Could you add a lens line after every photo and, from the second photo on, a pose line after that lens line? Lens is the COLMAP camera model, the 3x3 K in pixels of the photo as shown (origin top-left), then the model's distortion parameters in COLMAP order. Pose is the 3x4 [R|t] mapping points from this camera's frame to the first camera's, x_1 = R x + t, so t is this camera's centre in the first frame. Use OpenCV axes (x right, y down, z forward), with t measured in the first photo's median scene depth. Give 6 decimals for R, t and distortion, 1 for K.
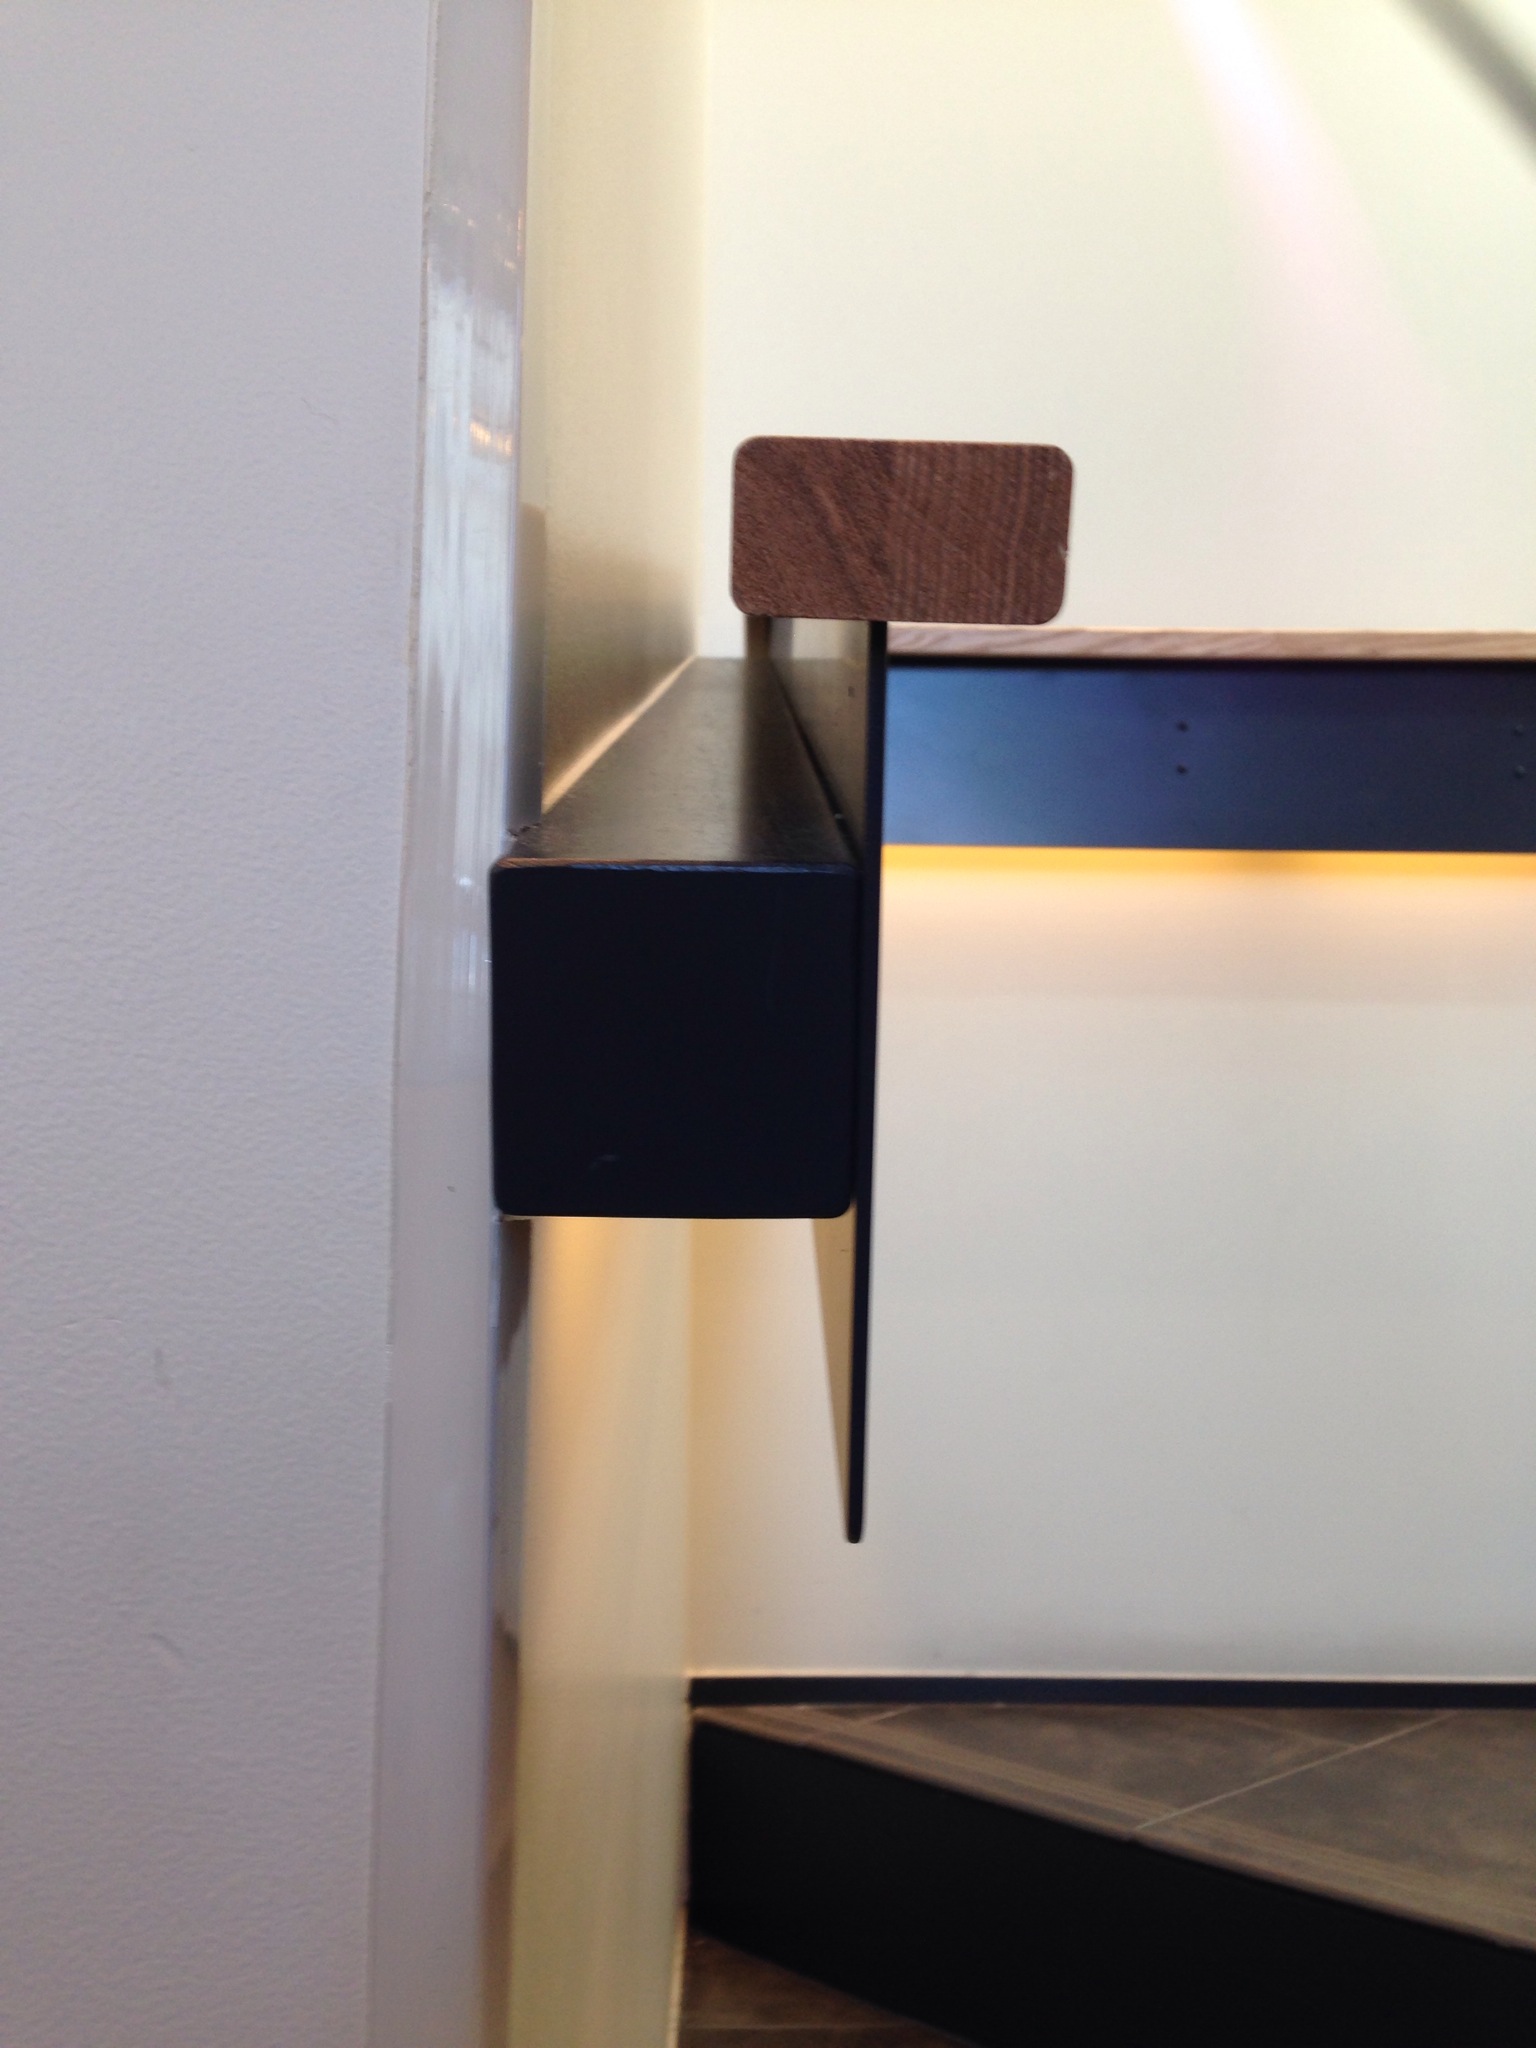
lens RADIAL K [[1920.7, 0, 768.0], [0, 1920.7, 1024.0], [0, 0, 1]] dist [0.138266, -0.316735]
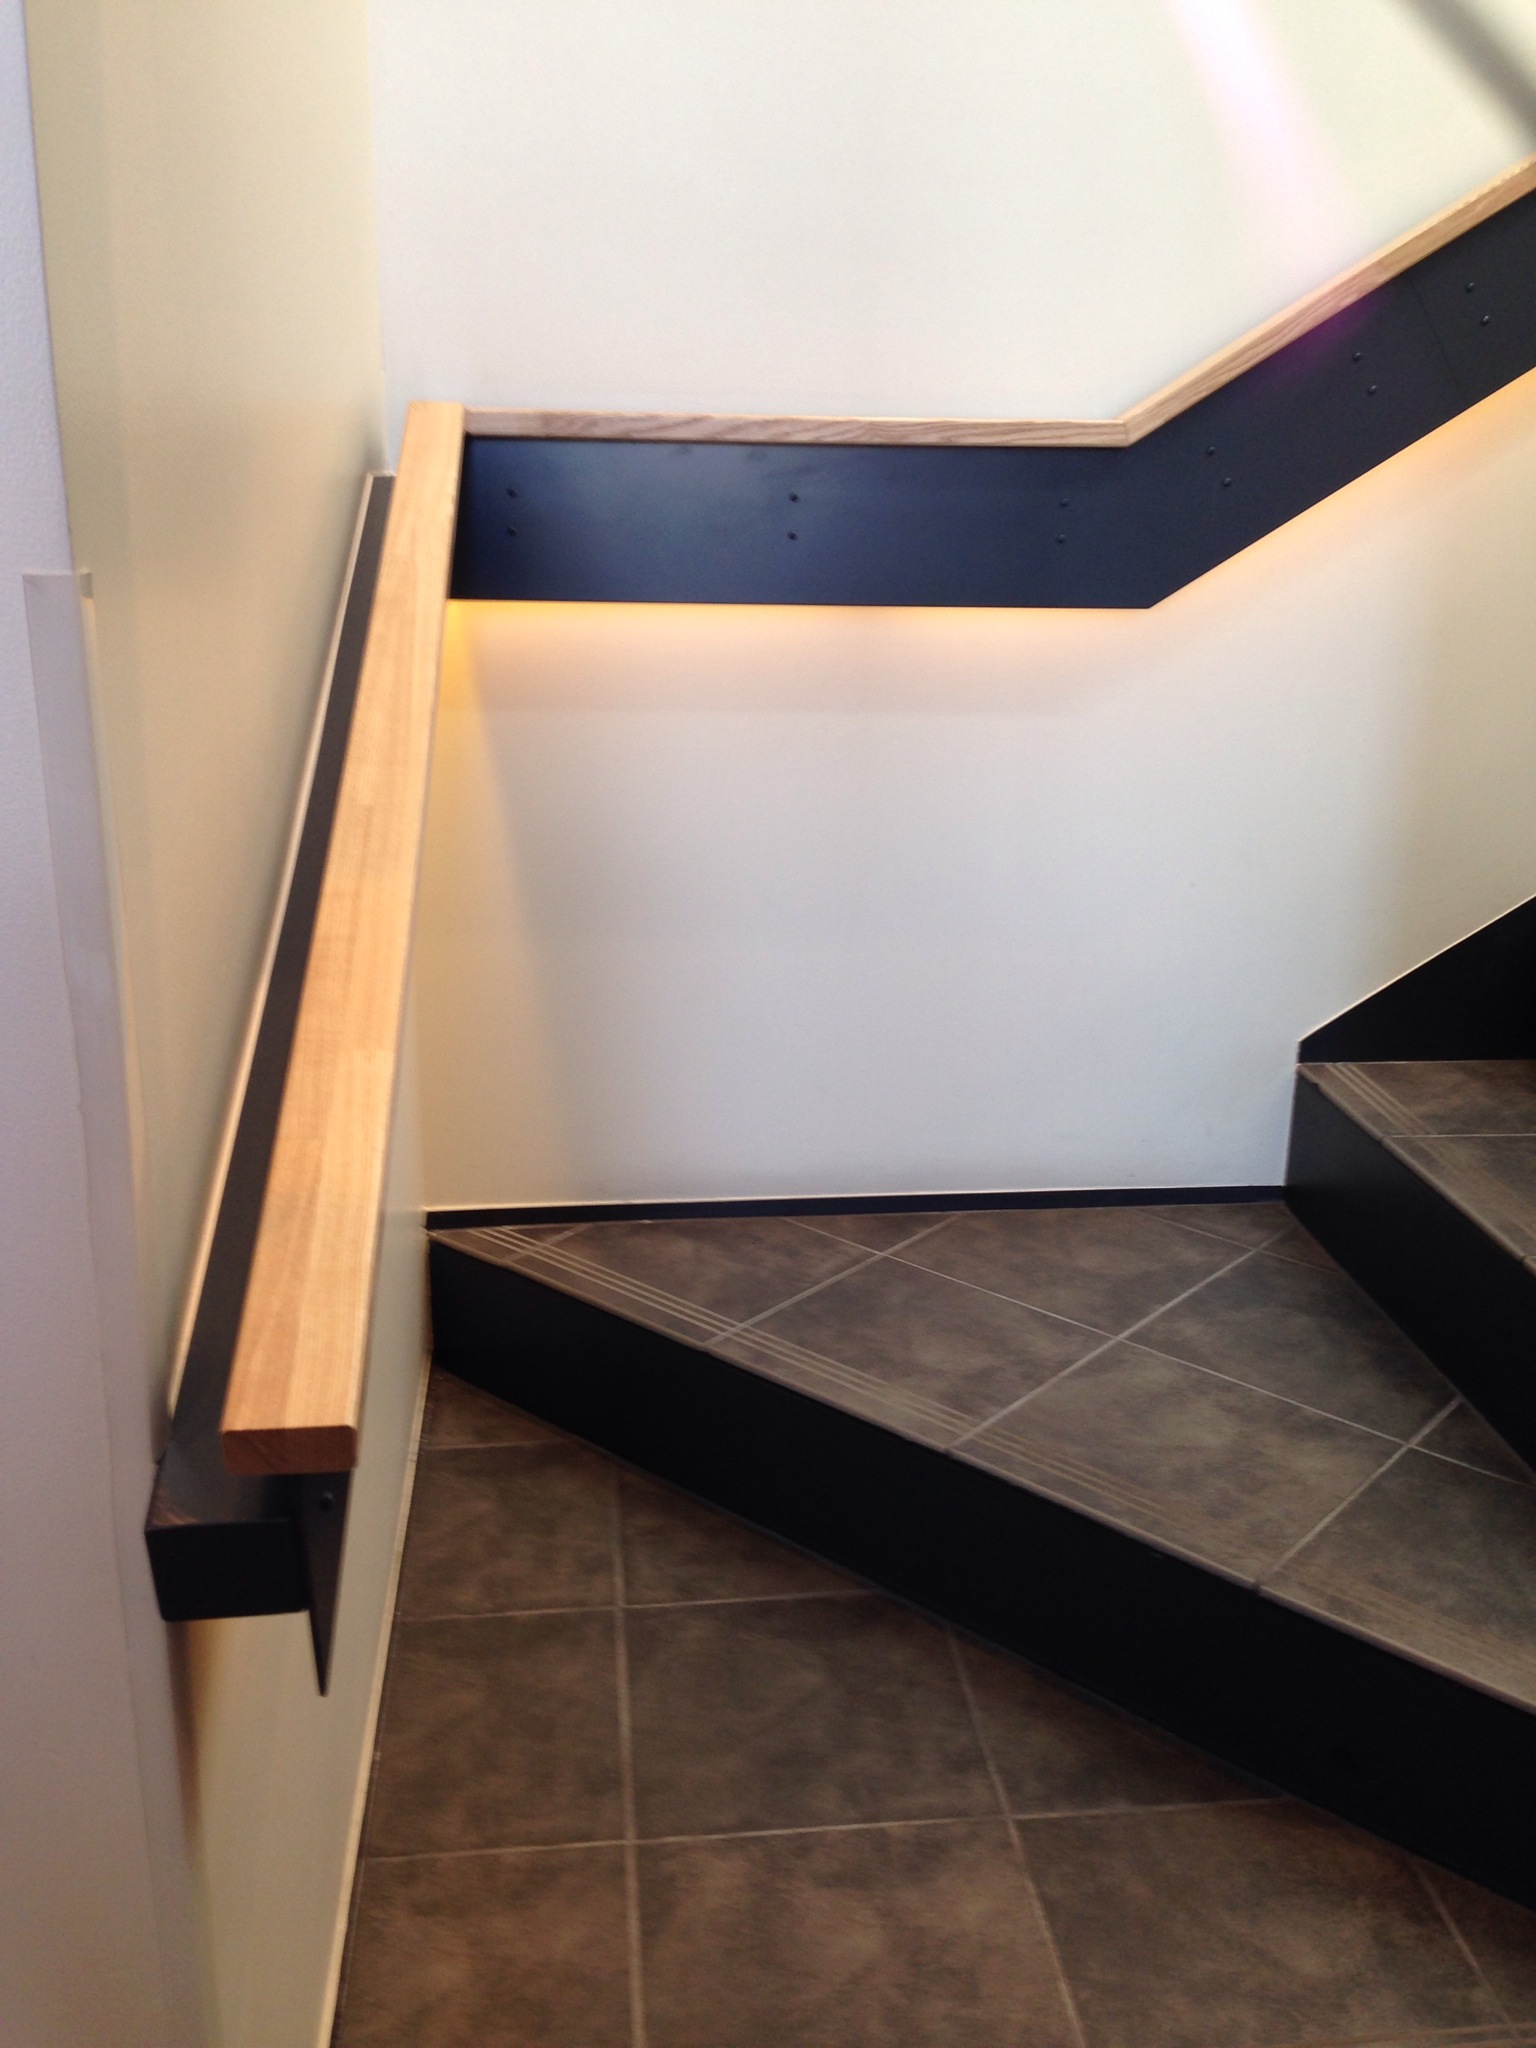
lens RADIAL K [[1920.7, 0, 768.0], [0, 1920.7, 1024.0], [0, 0, 1]] dist [0.138266, -0.316735]
pose [[0.996060, -0.023678, 0.085457, 0.094484], [-0.012167, 0.918085, 0.396197, -0.359508], [-0.087838, -0.395676, 0.914180, -0.252675]]
